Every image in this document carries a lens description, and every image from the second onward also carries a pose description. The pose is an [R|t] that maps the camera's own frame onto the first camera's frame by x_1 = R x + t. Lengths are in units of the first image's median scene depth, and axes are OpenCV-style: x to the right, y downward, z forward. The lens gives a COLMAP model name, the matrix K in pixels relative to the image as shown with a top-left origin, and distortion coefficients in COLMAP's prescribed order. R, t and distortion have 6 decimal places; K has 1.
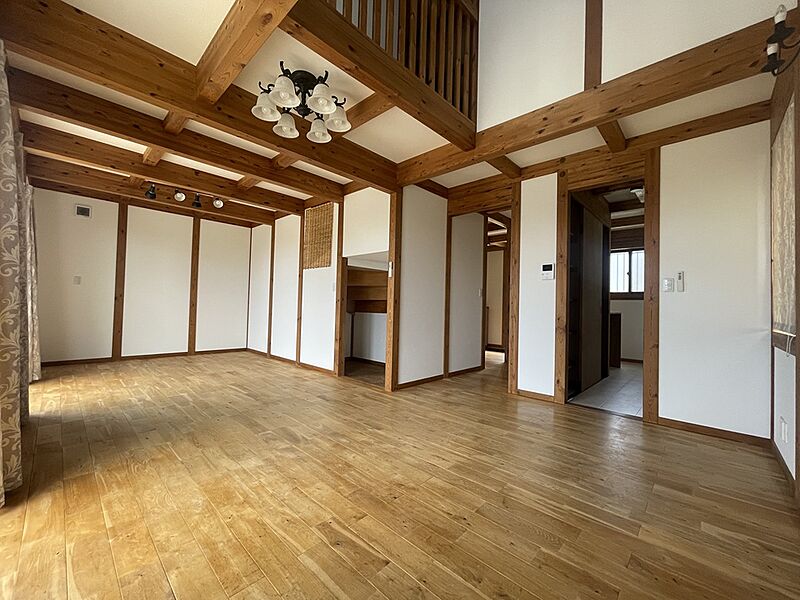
lens RADIAL K [[323.5, 0, 397.4], [0, 323.5, 301.4], [0, 0, 1]] dist [-0.000291, -0.000618]
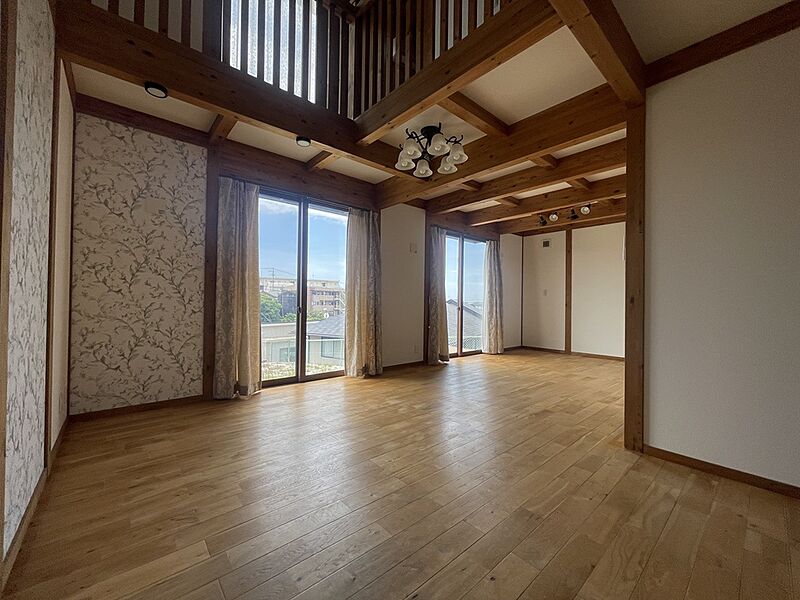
lens RADIAL K [[323.5, 0, 397.1], [0, 323.5, 297.7], [0, 0, 1]] dist [-0.000291, -0.000618]
pose [[-0.091832, -0.041597, -0.994905, 0.594227], [-0.002677, 0.999134, -0.041526, 0.021723], [0.995771, -0.001150, -0.091864, 0.588878]]
